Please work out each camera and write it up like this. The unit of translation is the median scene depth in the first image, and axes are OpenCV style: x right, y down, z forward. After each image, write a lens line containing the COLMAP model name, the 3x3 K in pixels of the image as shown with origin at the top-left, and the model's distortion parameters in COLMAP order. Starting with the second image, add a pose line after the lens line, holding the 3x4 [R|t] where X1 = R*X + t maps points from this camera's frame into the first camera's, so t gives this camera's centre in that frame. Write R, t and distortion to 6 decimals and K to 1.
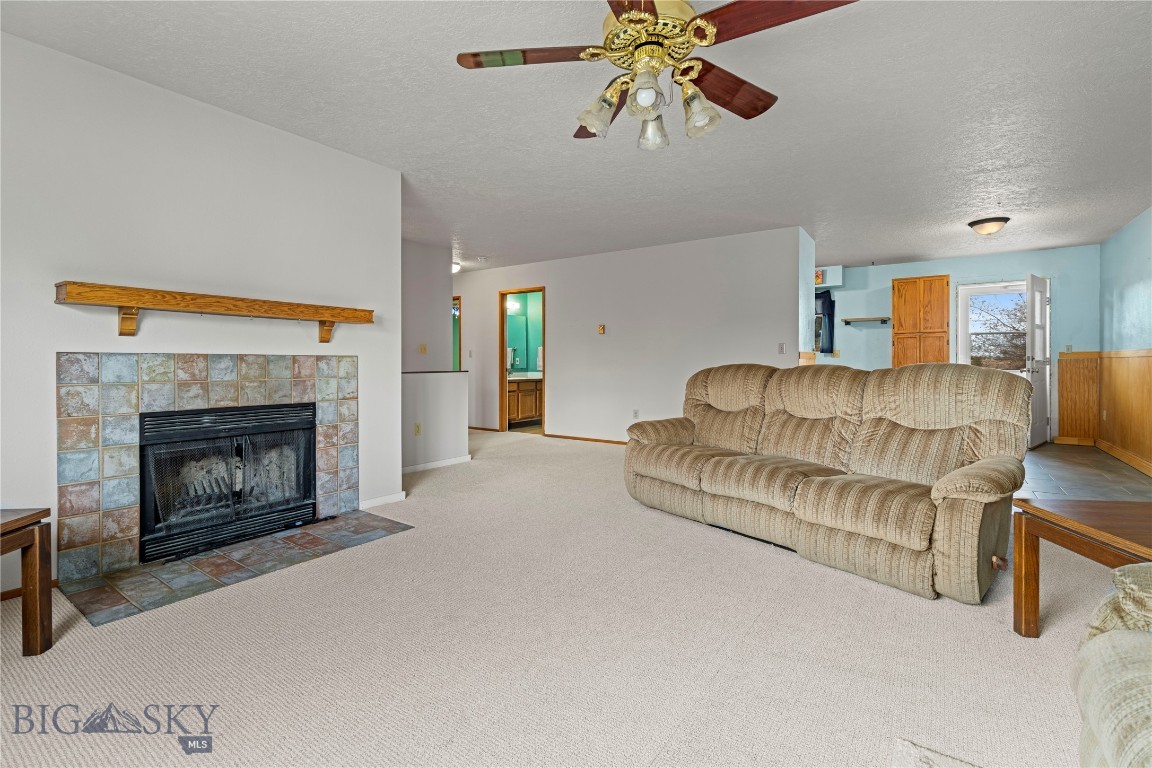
lens RADIAL K [[527.5, 0, 567.8], [0, 527.5, 365.9], [0, 0, 1]] dist [-0.001602, 0.000020]
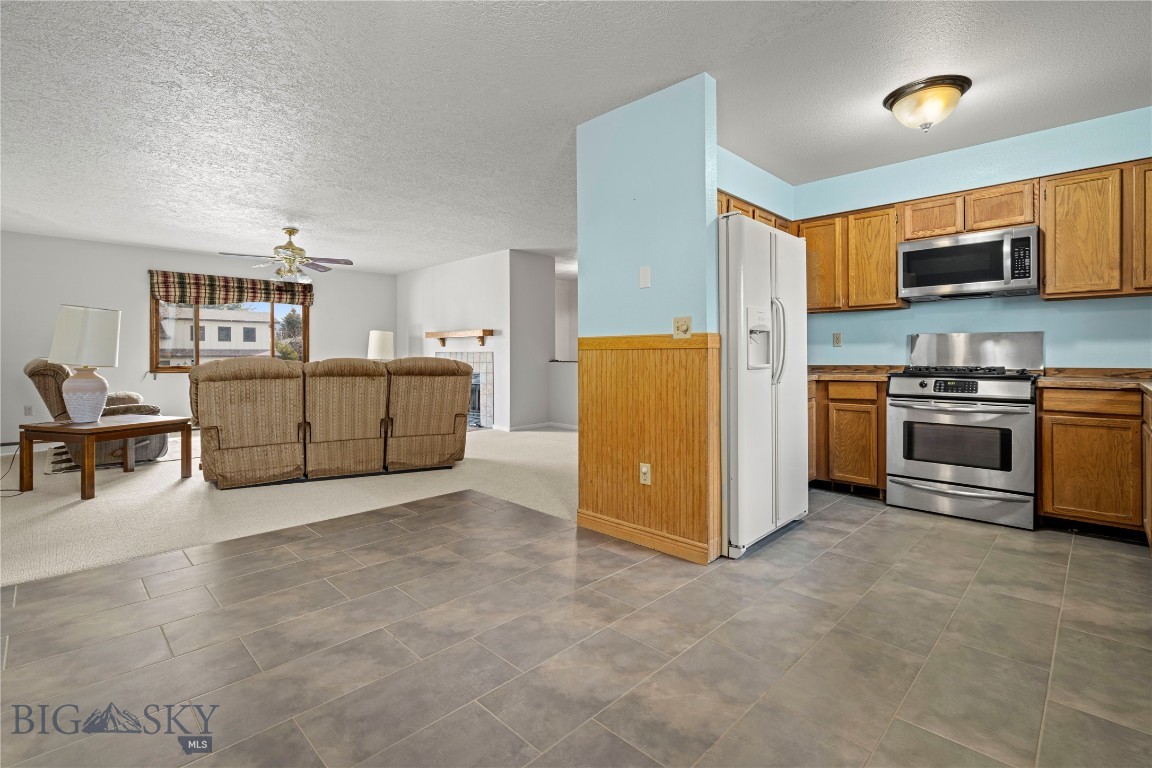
lens RADIAL K [[527.5, 0, 575.1], [0, 527.5, 358.0], [0, 0, 1]] dist [-0.001602, 0.000020]
pose [[-0.163762, 0.007785, -0.986469, 1.029347], [-0.005138, 0.999949, 0.008744, -0.009548], [0.986487, 0.006501, -0.163713, 1.101244]]
